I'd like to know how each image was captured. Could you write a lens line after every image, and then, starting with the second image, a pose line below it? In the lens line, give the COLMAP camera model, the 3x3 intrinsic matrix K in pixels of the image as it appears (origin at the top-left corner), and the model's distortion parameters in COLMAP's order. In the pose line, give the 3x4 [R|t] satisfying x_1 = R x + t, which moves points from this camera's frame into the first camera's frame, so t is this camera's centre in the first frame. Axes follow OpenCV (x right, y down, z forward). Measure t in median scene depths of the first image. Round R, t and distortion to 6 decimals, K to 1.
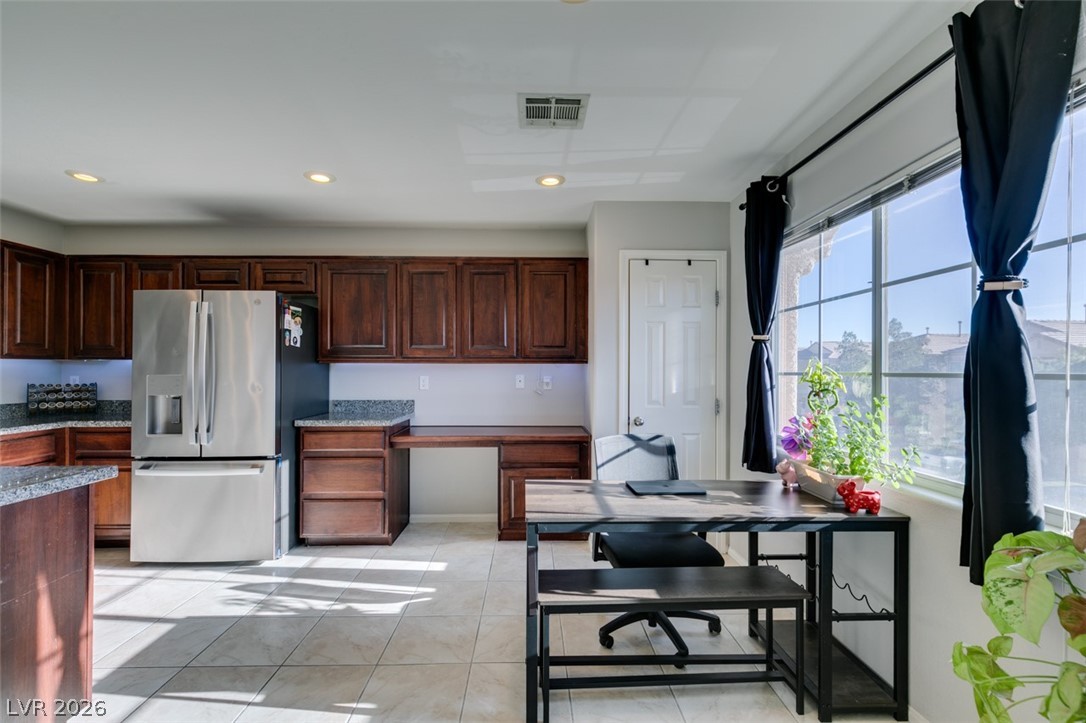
lens RADIAL K [[484.0, 0, 542.5], [0, 484.0, 366.9], [0, 0, 1]] dist [0.007296, -0.000560]
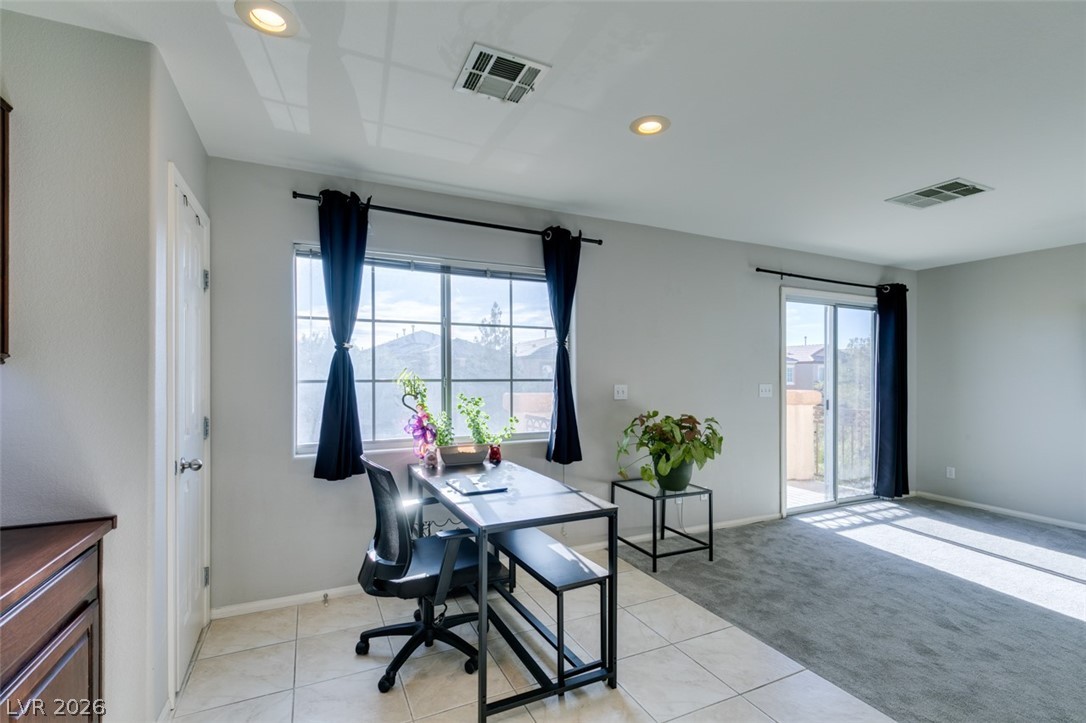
lens RADIAL K [[486.0, 0, 542.8], [0, 486.0, 376.6], [0, 0, 1]] dist [0.000760, 0.000101]
pose [[-0.398245, -0.002921, 0.917274, -0.654818], [-0.006907, 0.999976, 0.000185, 0.001110], [-0.917253, -0.006261, -0.398256, 1.032307]]
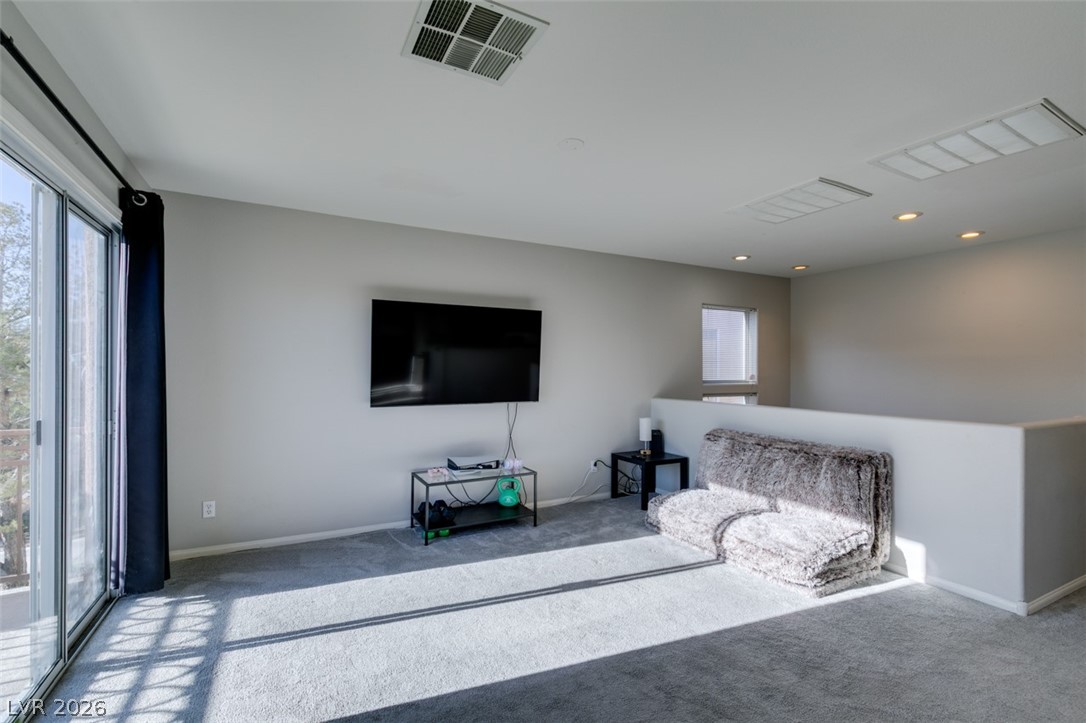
lens RADIAL K [[484.0, 0, 542.5], [0, 484.0, 366.9], [0, 0, 1]] dist [0.007296, -0.000560]
pose [[-0.900891, -0.004497, -0.434023, 0.205432], [-0.002652, 0.999985, -0.004856, -0.000530], [0.434038, -0.003224, -0.900889, 0.344196]]
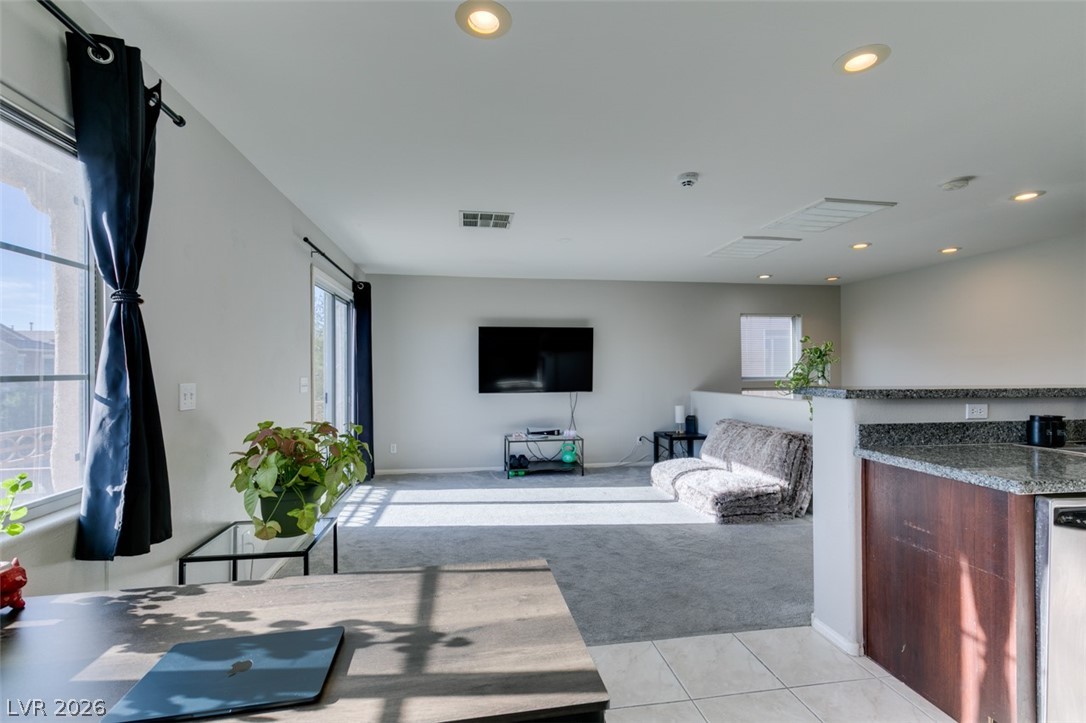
lens RADIAL K [[484.0, 0, 542.5], [0, 484.0, 366.9], [0, 0, 1]] dist [0.007296, -0.000560]
pose [[-0.992934, 0.004056, -0.118599, 0.017928], [0.004588, 0.999981, -0.004215, -0.001392], [0.118579, -0.004730, -0.992933, 1.134806]]
